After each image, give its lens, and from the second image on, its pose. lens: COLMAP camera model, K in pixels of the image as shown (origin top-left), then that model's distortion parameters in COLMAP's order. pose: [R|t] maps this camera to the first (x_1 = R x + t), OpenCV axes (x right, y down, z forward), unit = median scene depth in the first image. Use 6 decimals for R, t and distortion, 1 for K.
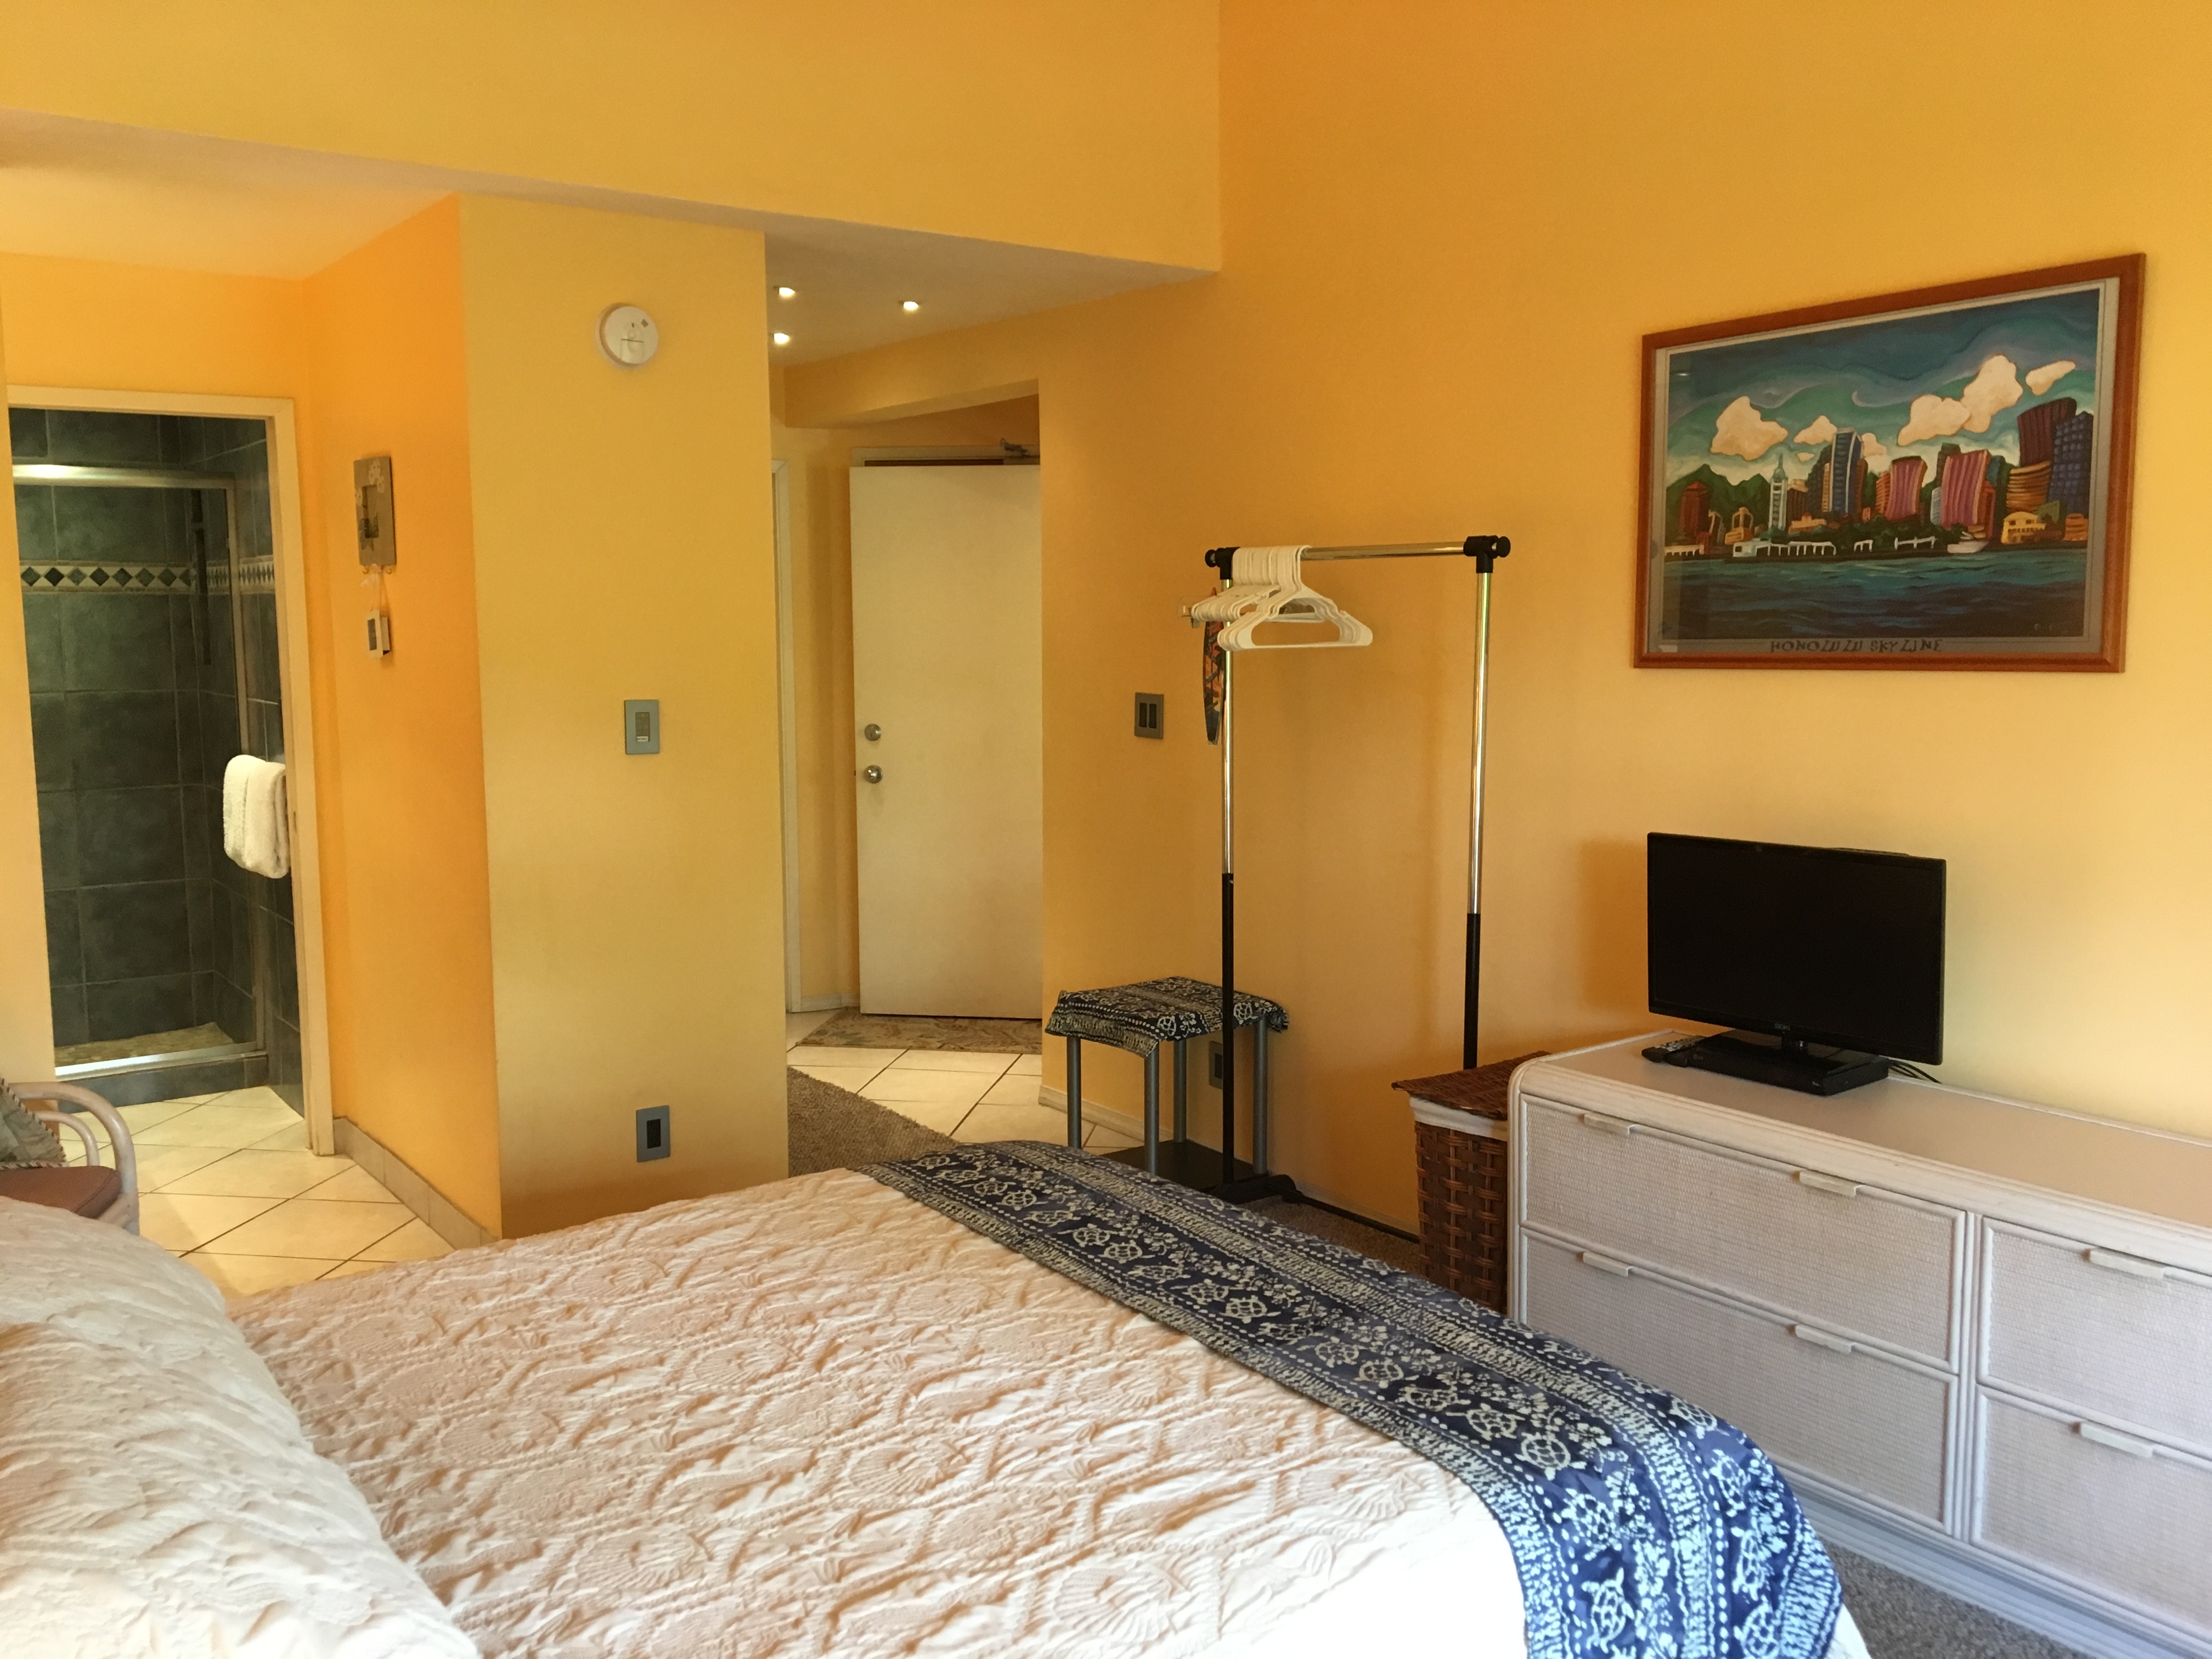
lens RADIAL K [[1905.0, 0, 1106.0], [0, 1905.0, 829.5], [0, 0, 1]] dist [0.095017, -0.119400]
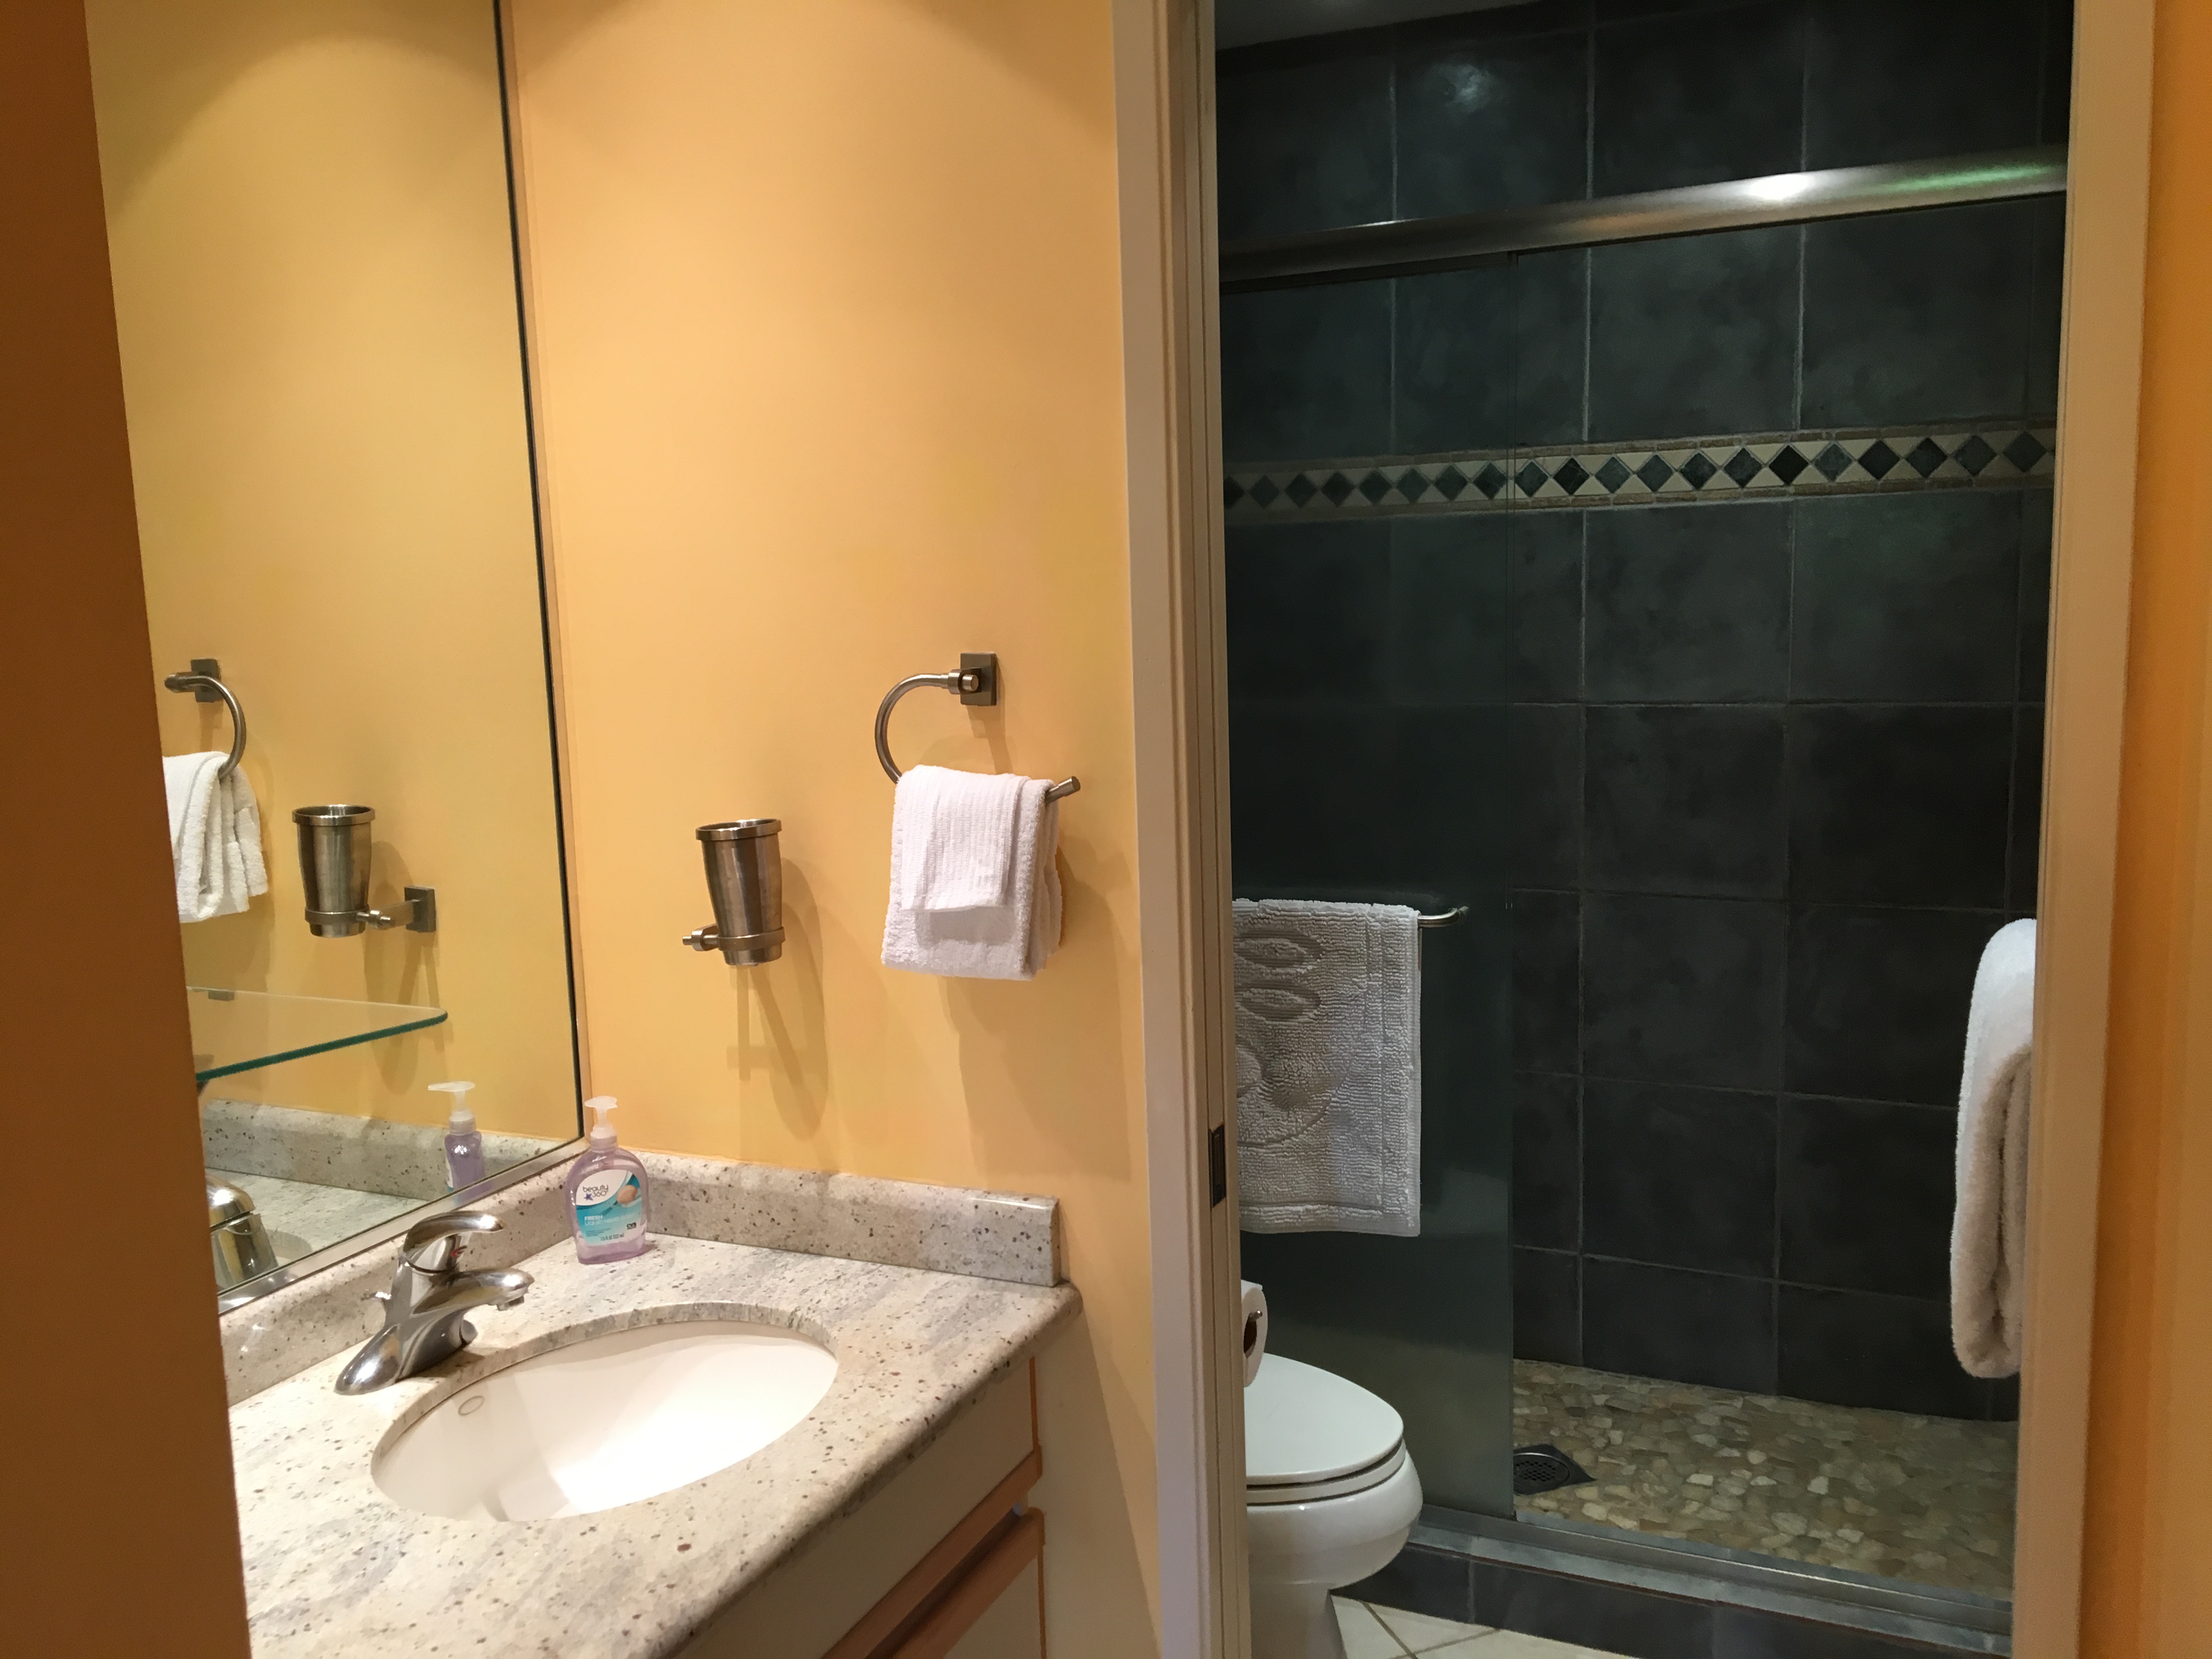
lens RADIAL K [[1867.9, 0, 1106.0], [0, 1867.9, 829.5], [0, 0, 1]] dist [0.107276, -0.201090]
pose [[0.472435, 0.110504, -0.874411, -0.565779], [-0.079545, 0.993406, 0.082565, -0.185466], [0.877769, 0.030548, 0.478110, 1.784170]]
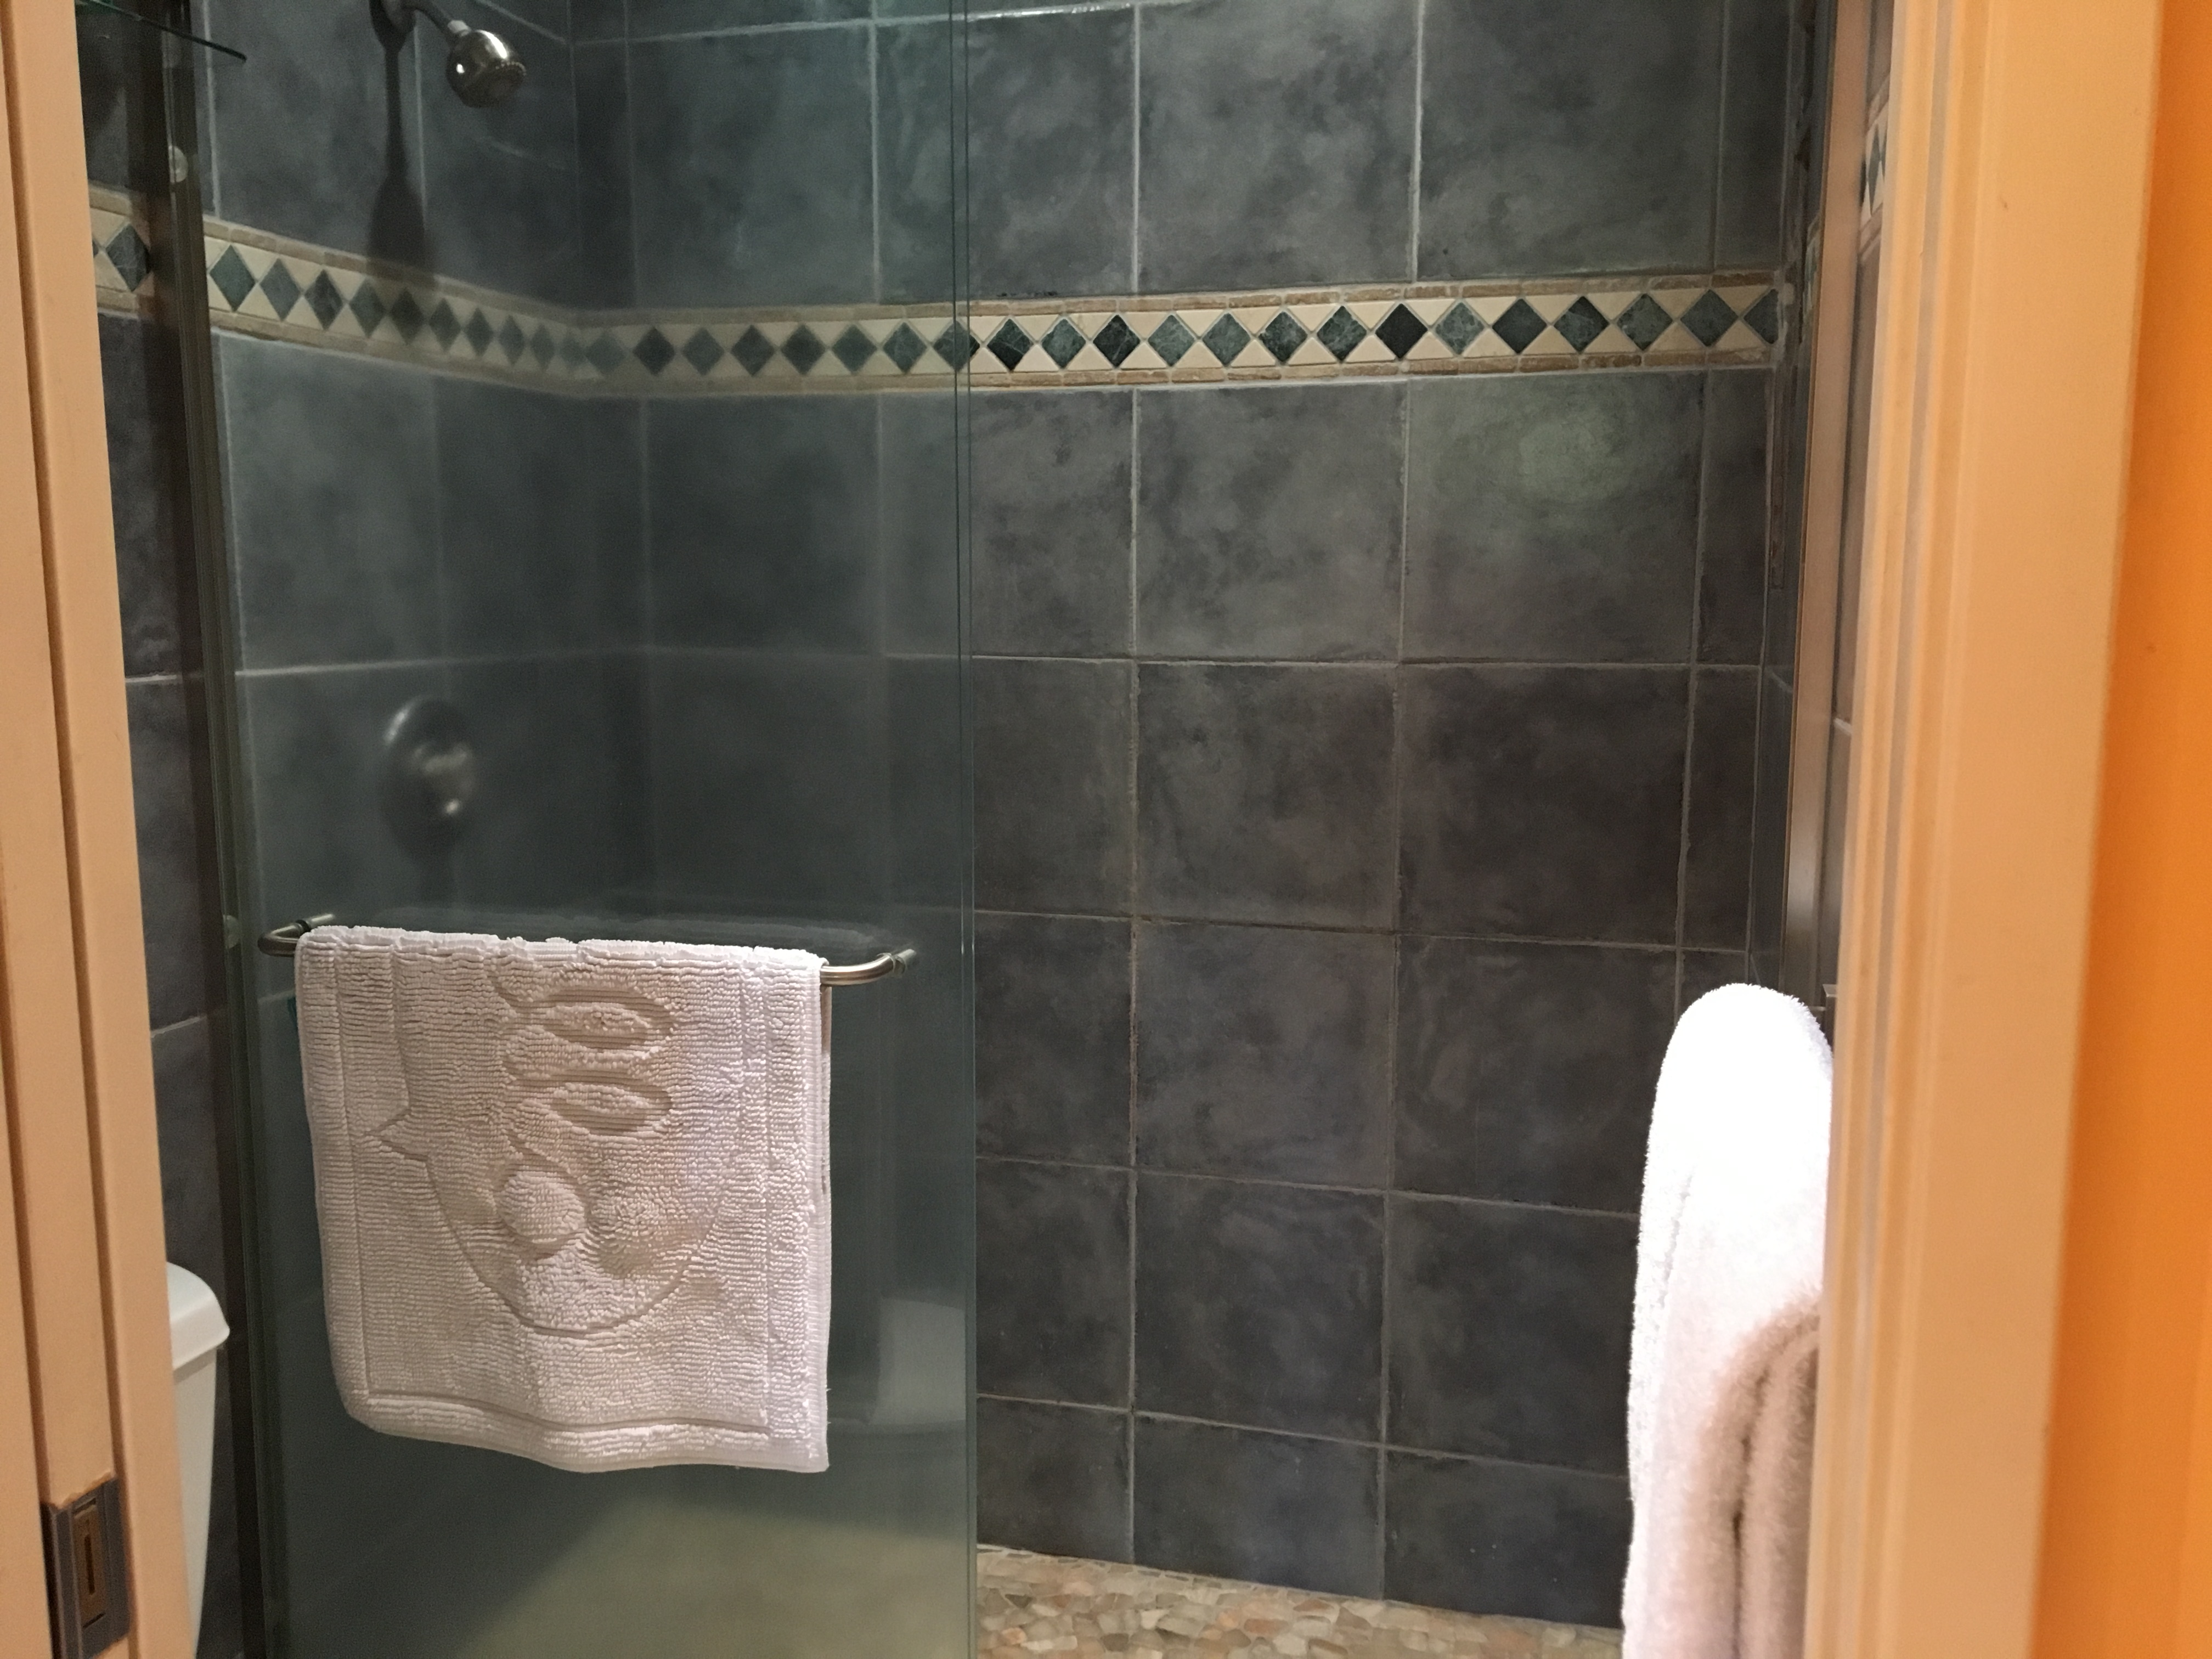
lens RADIAL K [[1867.9, 0, 1106.0], [0, 1867.9, 829.5], [0, 0, 1]] dist [0.107276, -0.201090]
pose [[0.609860, 0.111370, -0.784645, -0.845767], [-0.099237, 0.993016, 0.063815, -0.162638], [0.786272, 0.038948, 0.616652, 2.139551]]
